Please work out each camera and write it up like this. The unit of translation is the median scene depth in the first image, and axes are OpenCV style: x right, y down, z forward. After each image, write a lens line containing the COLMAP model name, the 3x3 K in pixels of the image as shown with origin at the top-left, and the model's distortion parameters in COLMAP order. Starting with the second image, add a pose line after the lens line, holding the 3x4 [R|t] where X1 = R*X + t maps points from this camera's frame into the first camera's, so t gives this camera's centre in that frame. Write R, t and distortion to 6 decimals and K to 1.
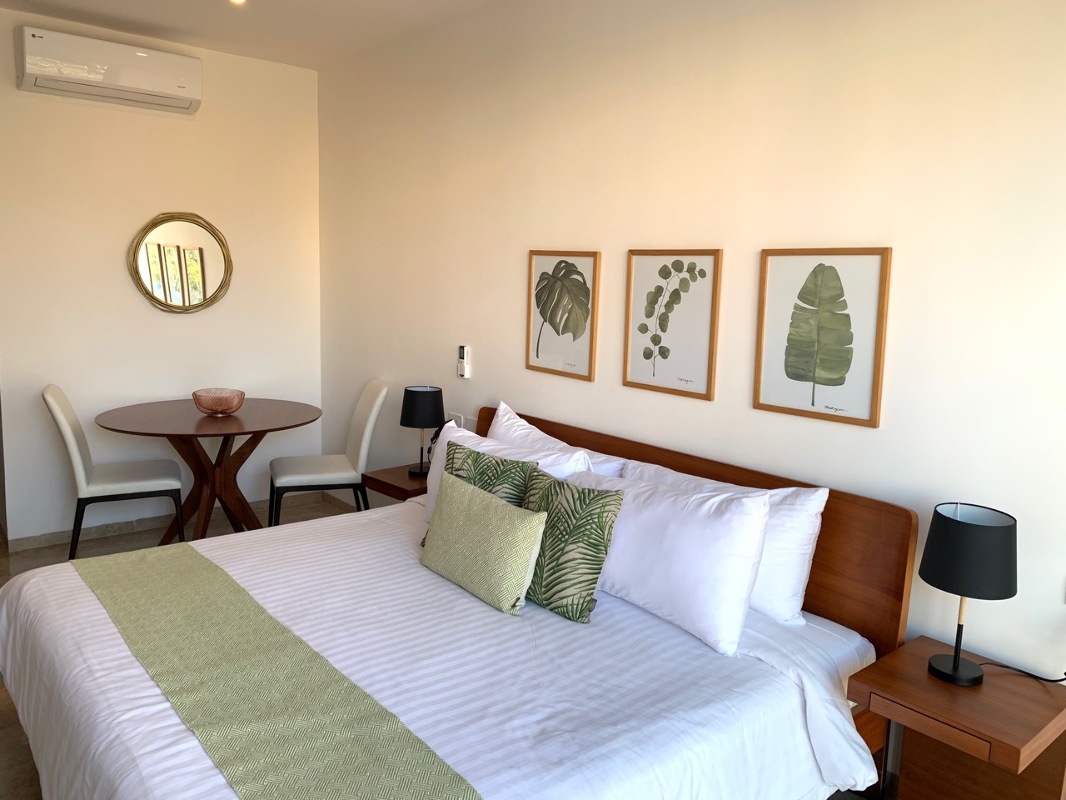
lens RADIAL K [[811.3, 0, 538.6], [0, 811.3, 393.5], [0, 0, 1]] dist [0.035819, -0.054486]
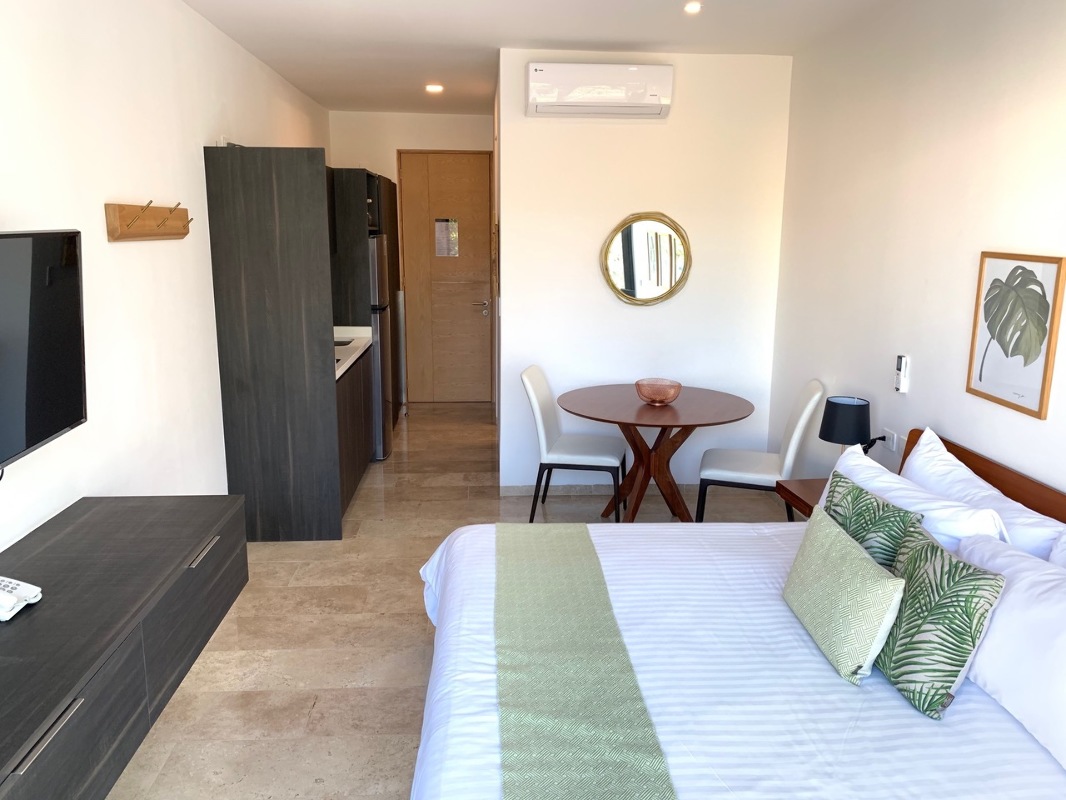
lens RADIAL K [[811.3, 0, 530.2], [0, 811.3, 394.9], [0, 0, 1]] dist [0.035819, -0.054486]
pose [[0.796505, 0.094695, -0.597170, 0.175058], [-0.064957, 0.995345, 0.071196, -0.077993], [0.601132, -0.017918, 0.798949, 0.061722]]
